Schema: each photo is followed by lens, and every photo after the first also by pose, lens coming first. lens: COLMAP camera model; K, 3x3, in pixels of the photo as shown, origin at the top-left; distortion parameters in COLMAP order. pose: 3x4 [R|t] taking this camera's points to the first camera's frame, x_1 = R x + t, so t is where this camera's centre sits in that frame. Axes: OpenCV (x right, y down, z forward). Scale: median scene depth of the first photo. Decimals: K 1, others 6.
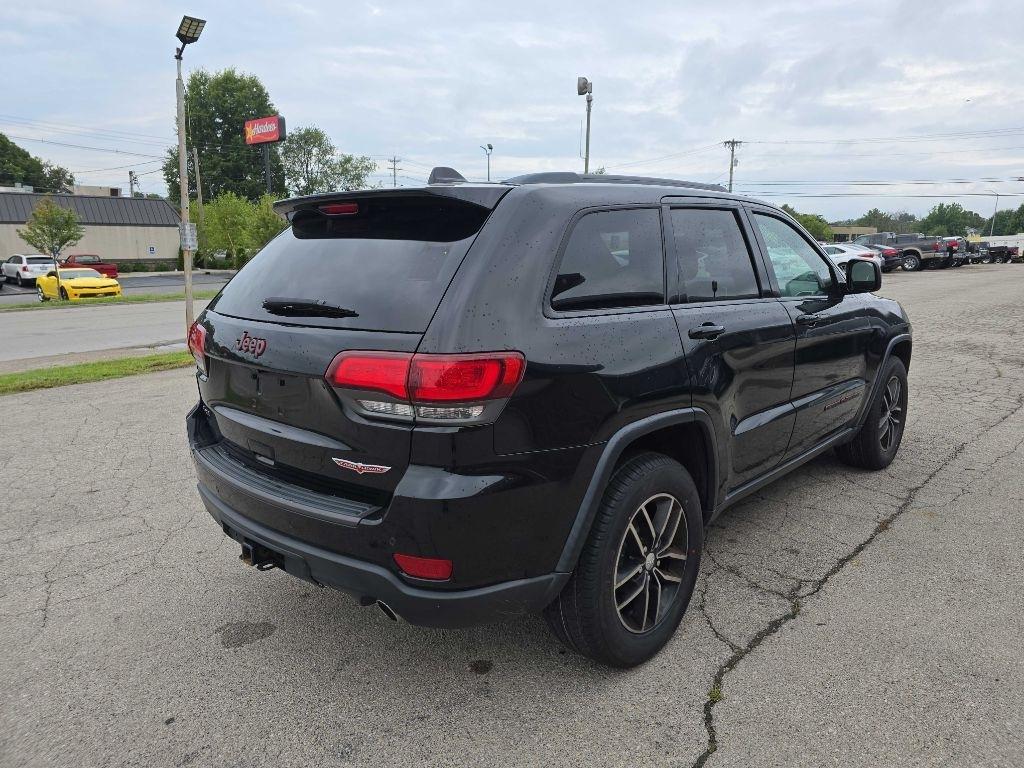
lens RADIAL K [[687.1, 0, 508.3], [0, 687.1, 385.8], [0, 0, 1]] dist [0.060418, -0.056513]
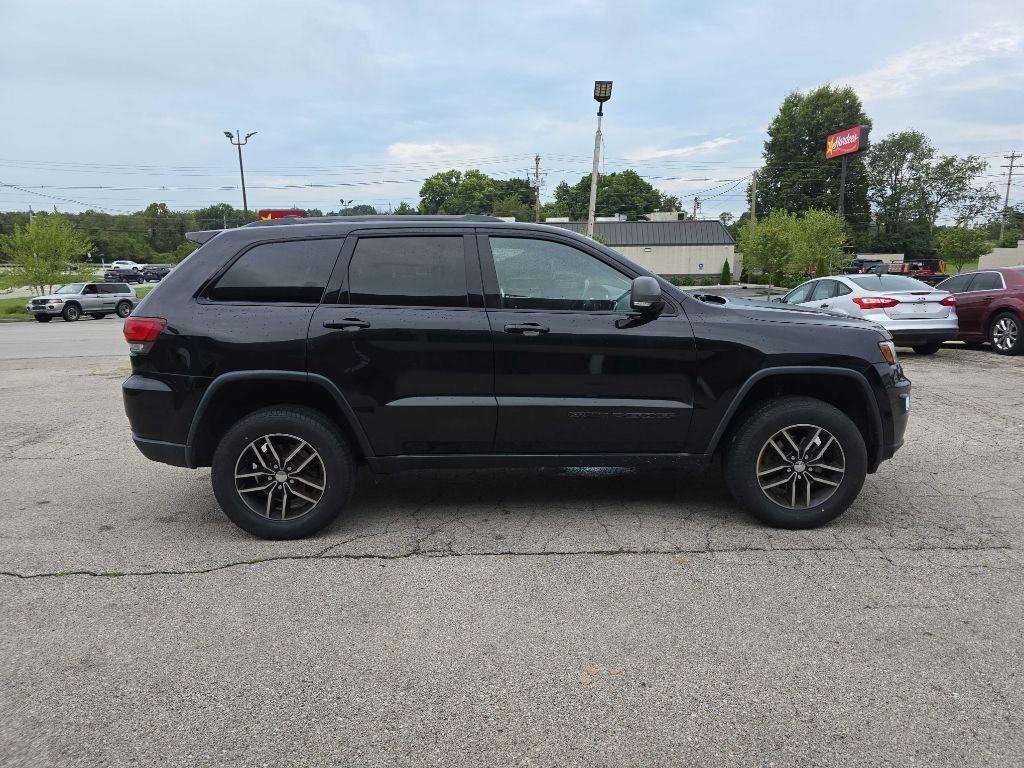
lens RADIAL K [[687.1, 0, 508.4], [0, 687.1, 384.6], [0, 0, 1]] dist [0.060418, -0.056513]
pose [[0.693317, 0.123195, -0.710024, 0.909098], [-0.139426, 0.989594, 0.035558, -0.036787], [0.707017, 0.074342, 0.703279, 0.153618]]
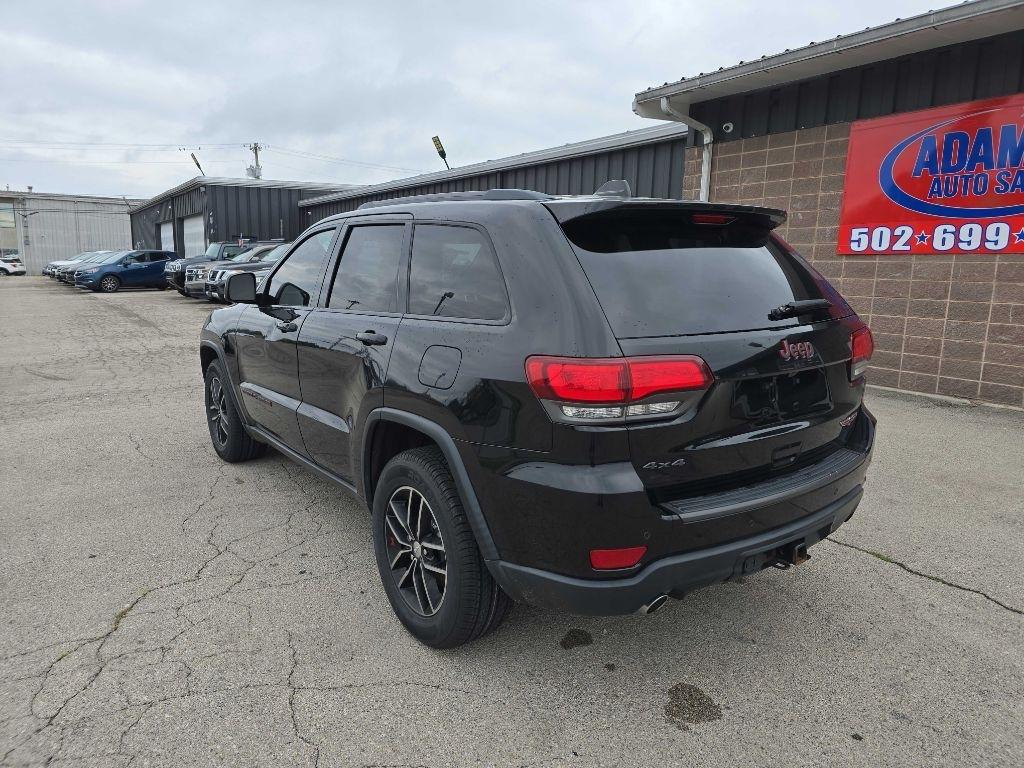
lens RADIAL K [[687.1, 0, 513.2], [0, 687.1, 376.1], [0, 0, 1]] dist [0.060418, -0.056513]
pose [[0.189390, -0.158781, 0.968979, -0.721593], [0.191577, 0.973849, 0.122135, -0.106977], [-0.963032, 0.162503, 0.214856, 0.598971]]
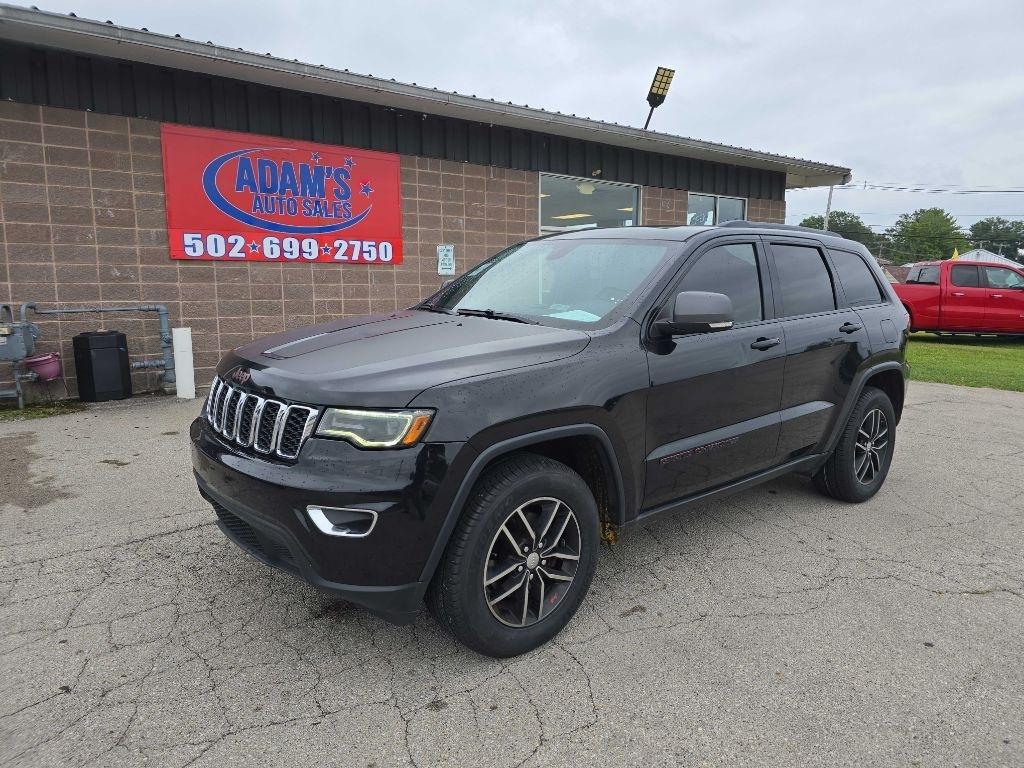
lens RADIAL K [[685.4, 0, 514.3], [0, 685.4, 377.1], [0, 0, 1]] dist [0.066169, -0.060959]
pose [[-0.993011, -0.025102, 0.115319, 0.211928], [0.016517, 0.937943, 0.346395, -0.353203], [-0.116858, 0.345879, -0.930974, 1.789721]]
